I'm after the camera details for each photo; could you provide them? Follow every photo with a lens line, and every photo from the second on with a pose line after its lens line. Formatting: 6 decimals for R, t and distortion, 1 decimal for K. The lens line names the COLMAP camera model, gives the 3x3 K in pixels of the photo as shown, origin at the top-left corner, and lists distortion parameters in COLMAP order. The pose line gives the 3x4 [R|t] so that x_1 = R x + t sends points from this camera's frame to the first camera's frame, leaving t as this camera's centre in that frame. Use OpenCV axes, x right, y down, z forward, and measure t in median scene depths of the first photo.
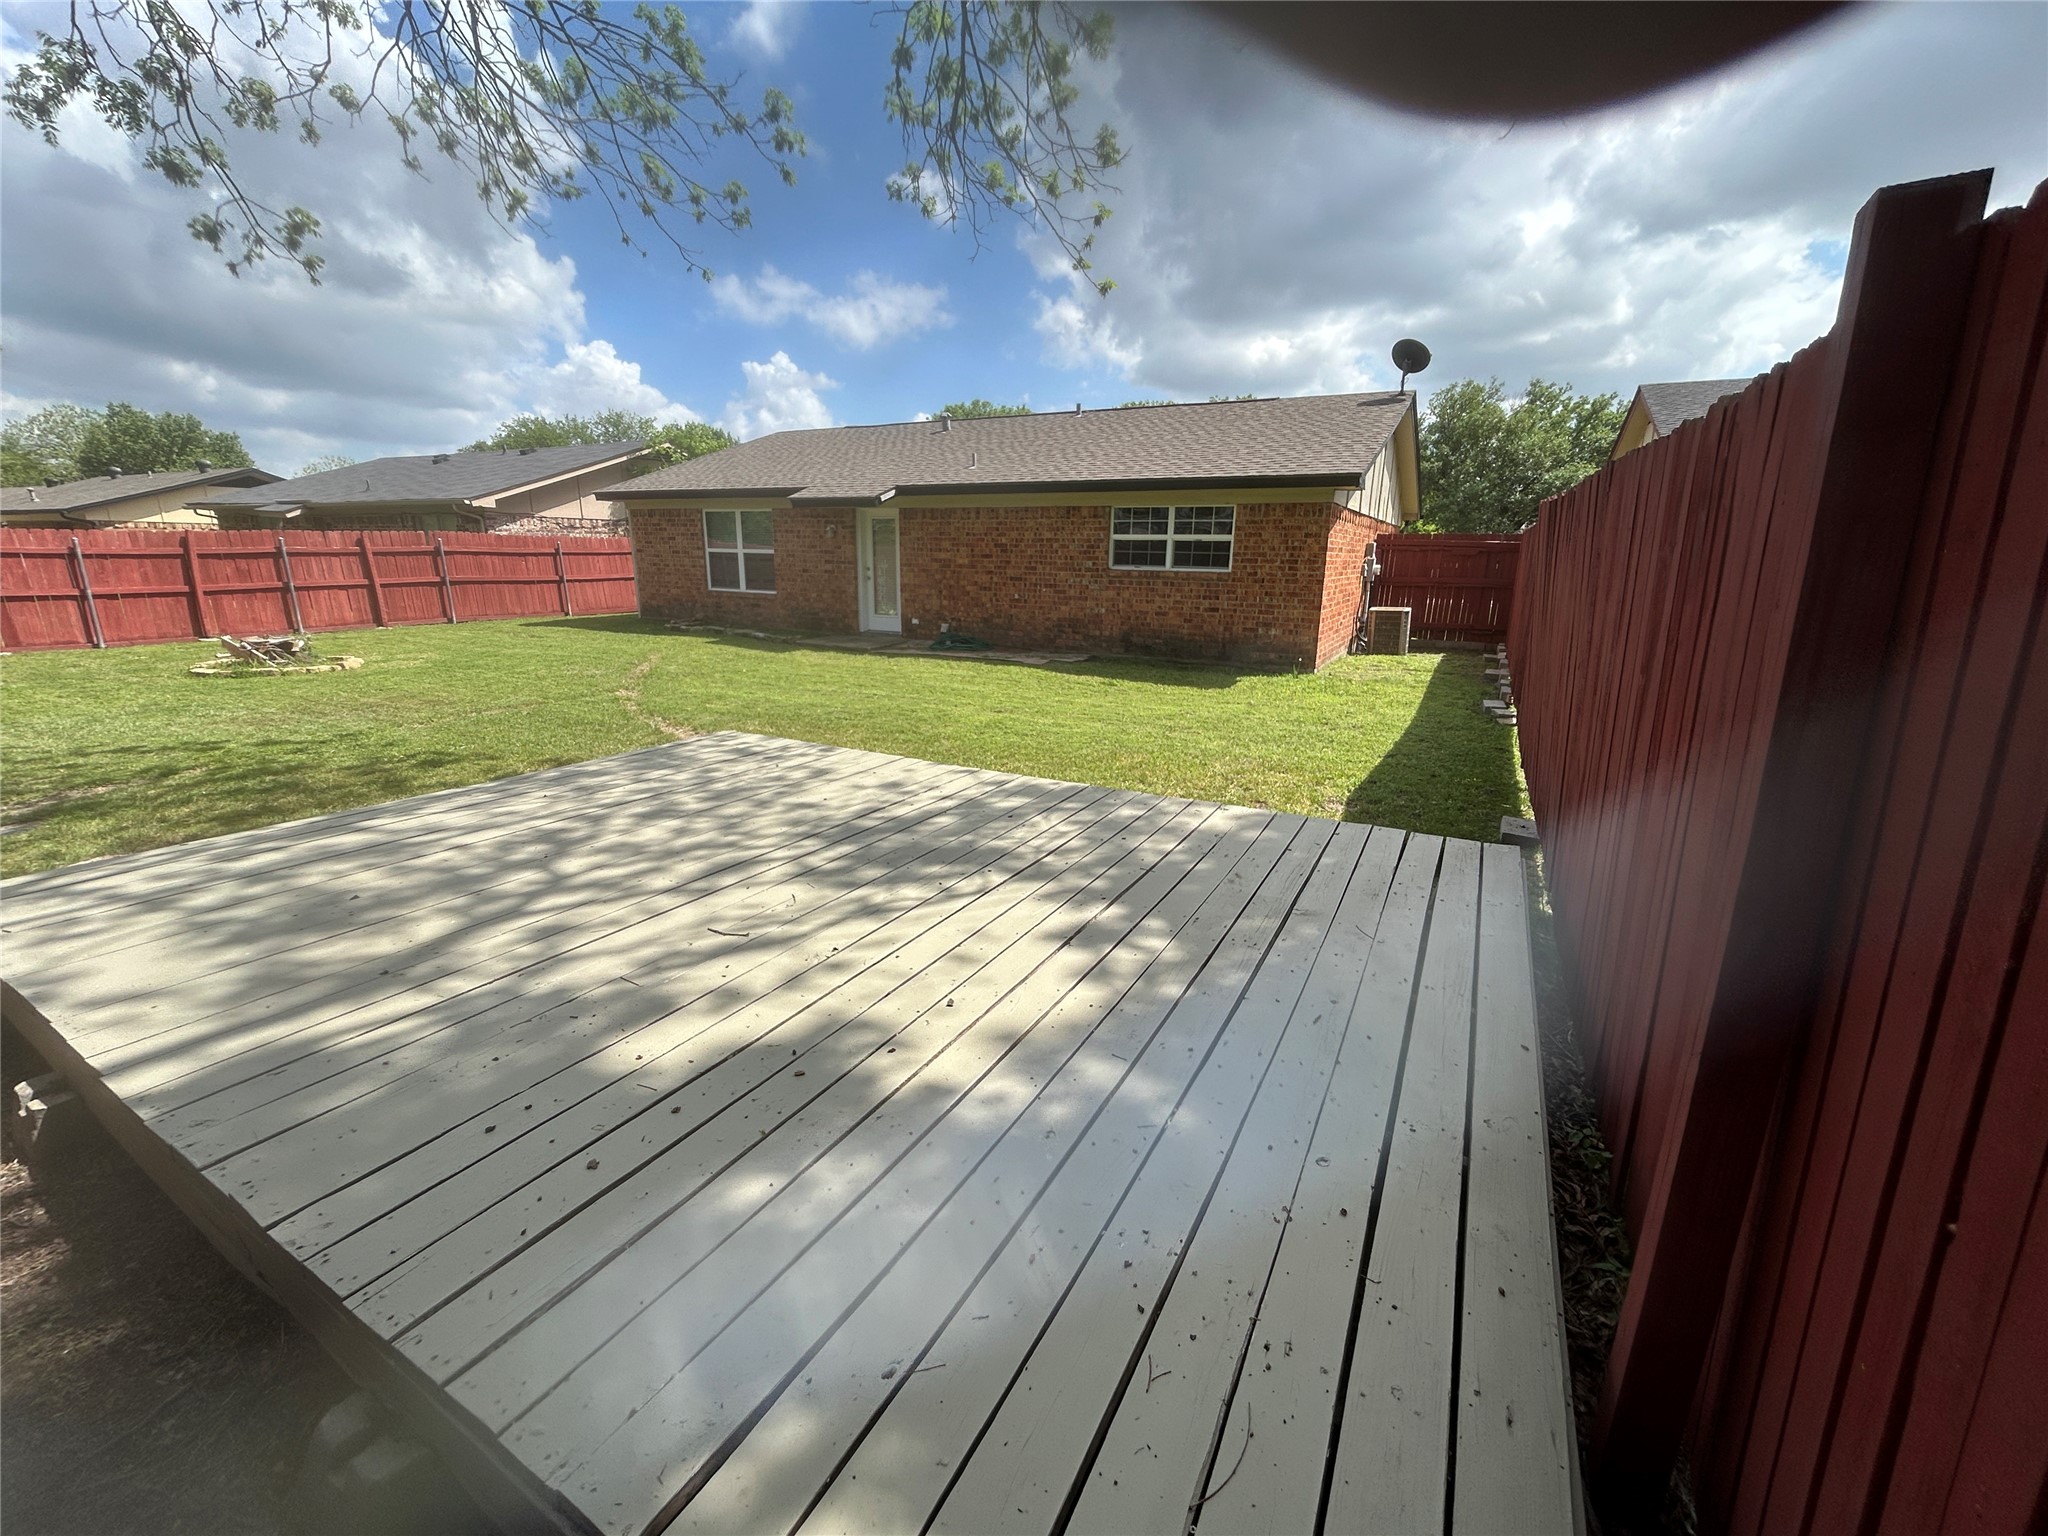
lens RADIAL K [[831.2, 0, 1023.0], [0, 831.2, 751.2], [0, 0, 1]] dist [-0.006309, -0.001479]
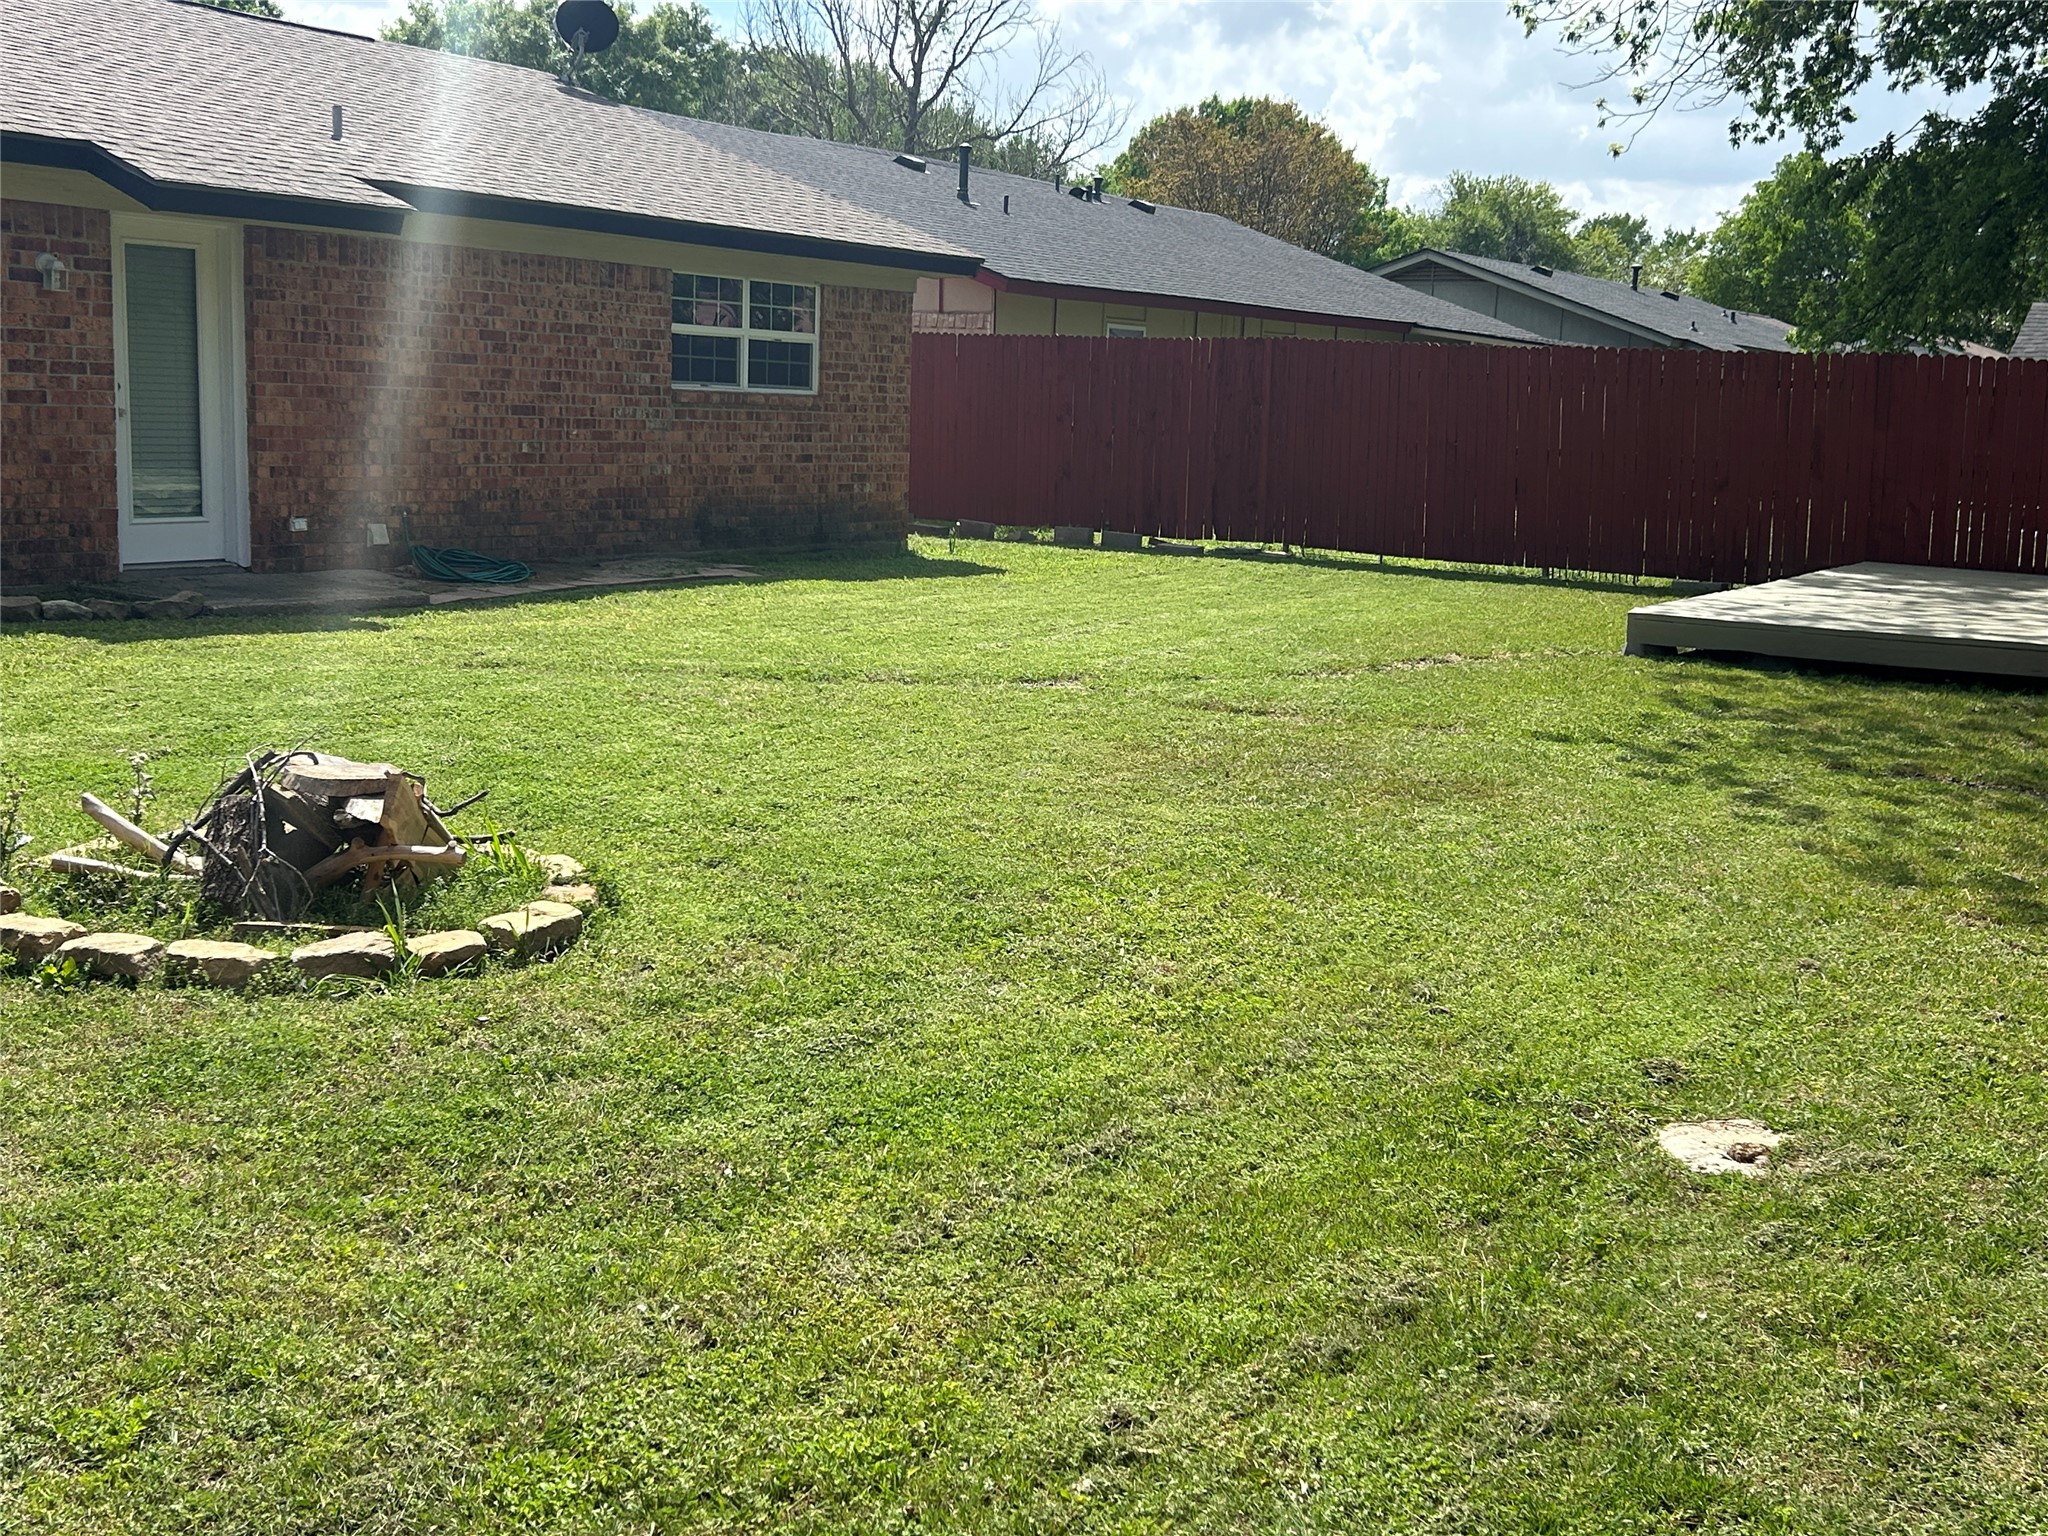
lens RADIAL K [[2210.2, 0, 1023.5], [0, 2210.2, 767.2], [0, 0, 1]] dist [-0.023598, 0.000000]
pose [[0.084233, -0.174880, 0.980980, -1.276078], [0.193874, 0.968541, 0.156015, -0.164482], [-0.977404, 0.177044, 0.115488, 0.674503]]
